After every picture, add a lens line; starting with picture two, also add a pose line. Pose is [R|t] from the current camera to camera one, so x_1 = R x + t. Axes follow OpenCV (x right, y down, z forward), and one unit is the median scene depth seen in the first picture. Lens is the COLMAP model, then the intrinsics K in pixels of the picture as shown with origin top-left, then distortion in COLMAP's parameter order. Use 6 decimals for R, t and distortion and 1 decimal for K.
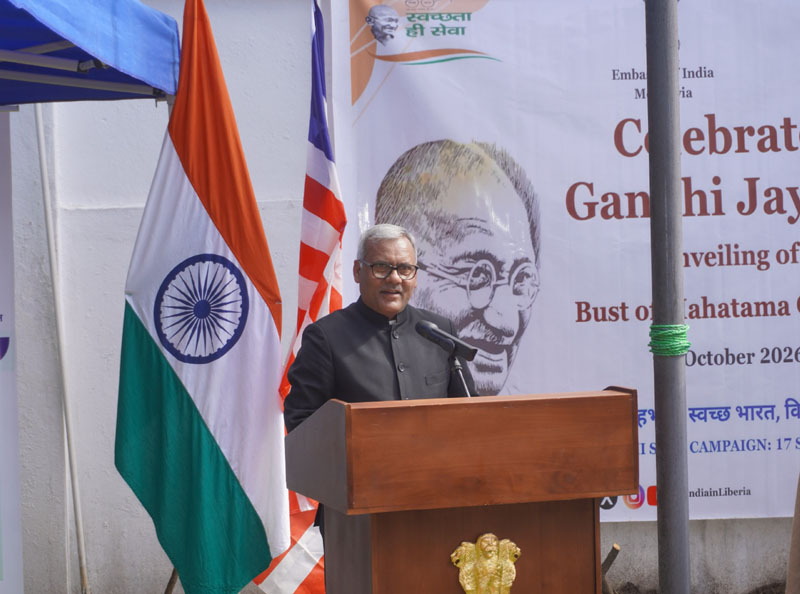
lens RADIAL K [[1818.1, 0, 400.0], [0, 1818.1, 297.0], [0, 0, 1]] dist [0.000998, -0.098724]
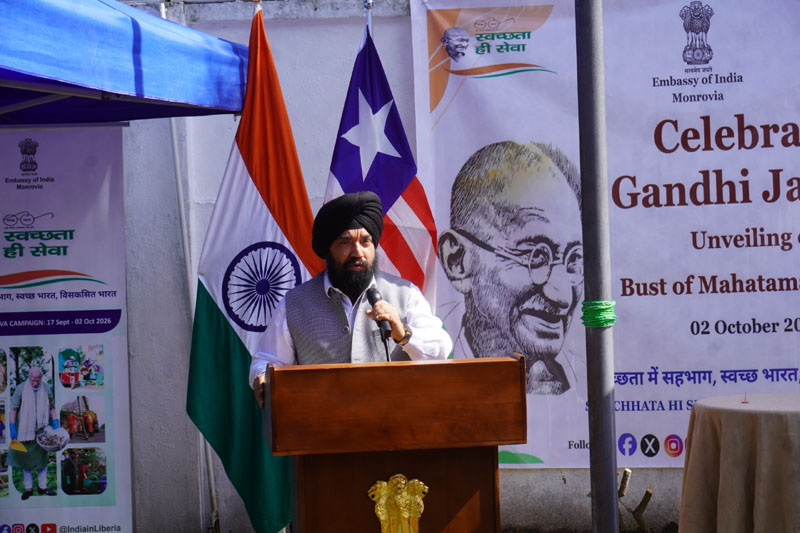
lens RADIAL K [[1603.9, 0, 427.6], [0, 1603.9, 293.0], [0, 0, 1]] dist [0.023419, 0.004164]
pose [[0.984748, -0.000986, -0.173983, 0.153524], [0.003851, 0.999863, 0.016128, -0.005149], [0.173943, -0.016552, 0.984617, -0.032421]]
